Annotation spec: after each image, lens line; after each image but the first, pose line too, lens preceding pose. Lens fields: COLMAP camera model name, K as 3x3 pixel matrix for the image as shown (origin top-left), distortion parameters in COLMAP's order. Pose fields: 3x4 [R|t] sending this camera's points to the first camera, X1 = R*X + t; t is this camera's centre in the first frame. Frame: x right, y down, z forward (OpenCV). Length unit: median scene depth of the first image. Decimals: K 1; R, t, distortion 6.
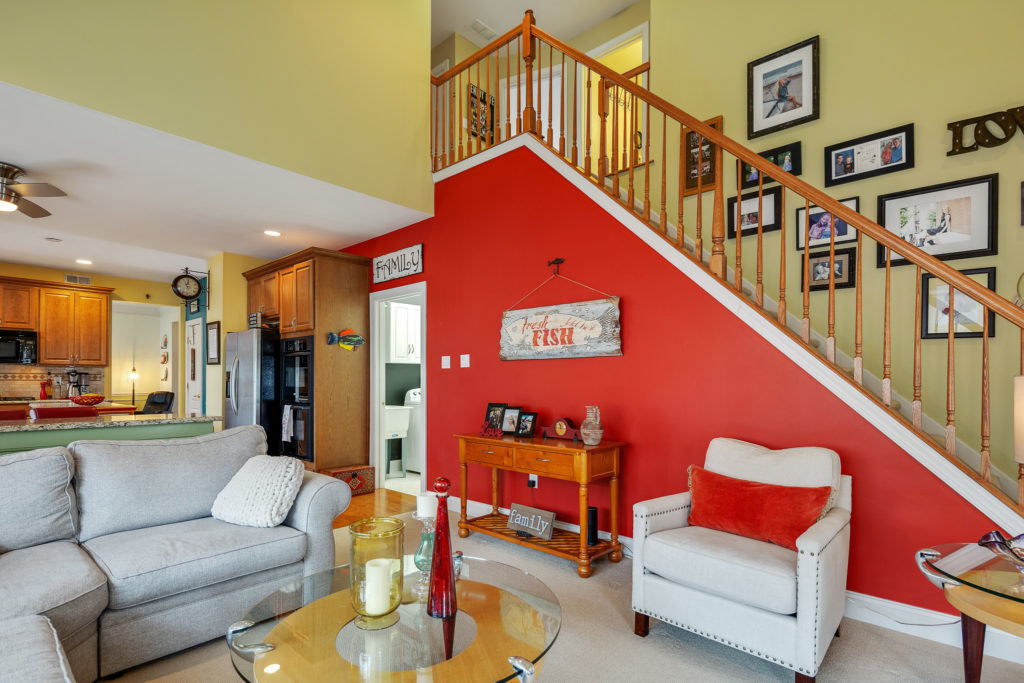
lens RADIAL K [[502.8, 0, 505.3], [0, 502.8, 378.1], [0, 0, 1]] dist [0.007917, -0.006296]
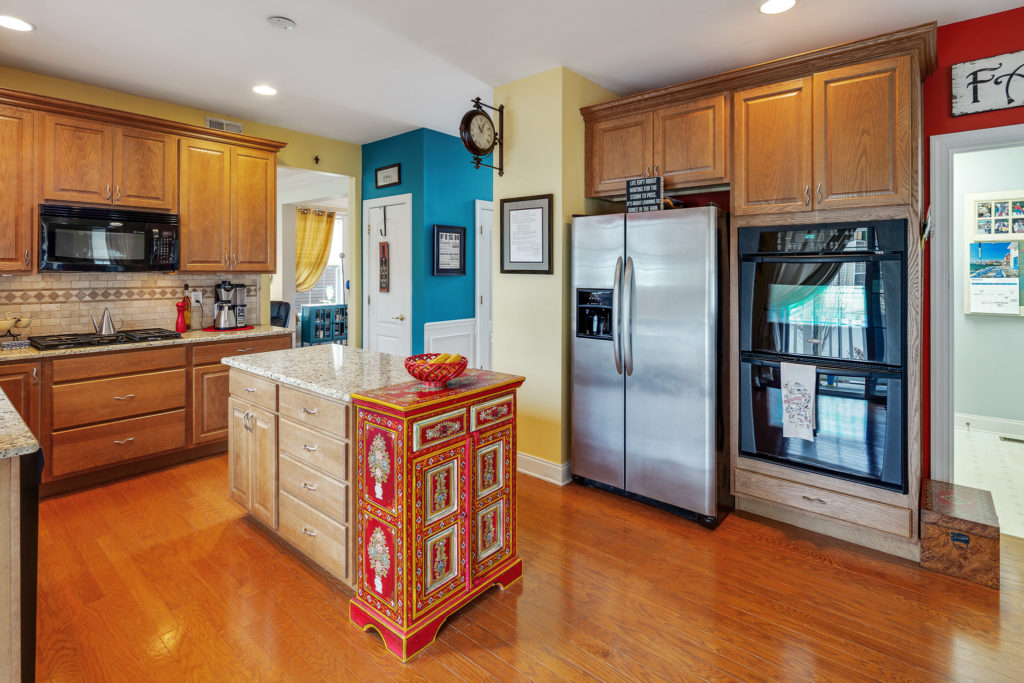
lens RADIAL K [[502.8, 0, 507.5], [0, 502.8, 268.1], [0, 0, 1]] dist [0.007917, -0.006296]
pose [[0.998780, -0.004183, 0.049195, -0.573968], [0.004220, 0.999991, -0.000648, -0.029026], [-0.049192, 0.000855, 0.998789, 0.409186]]
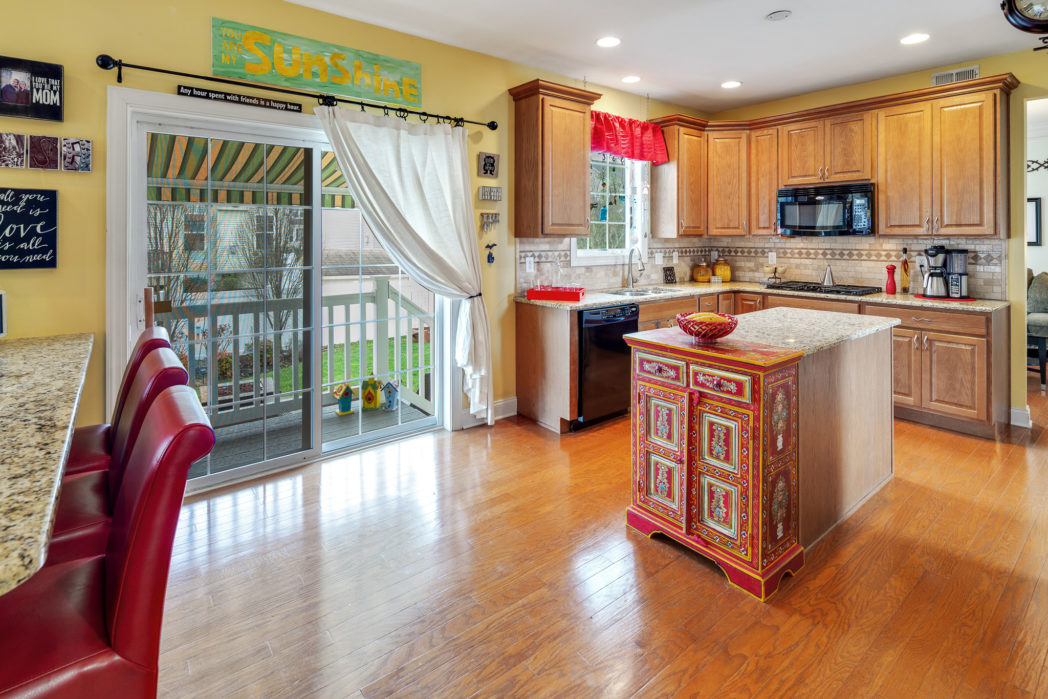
lens RADIAL K [[514.5, 0, 530.3], [0, 514.5, 235.3], [0, 0, 1]] dist [0.007917, -0.006296]
pose [[-0.135718, -0.006001, -0.990729, -0.247370], [0.004106, 0.999970, -0.006619, -0.025093], [0.990739, -0.004967, -0.135689, 0.656697]]
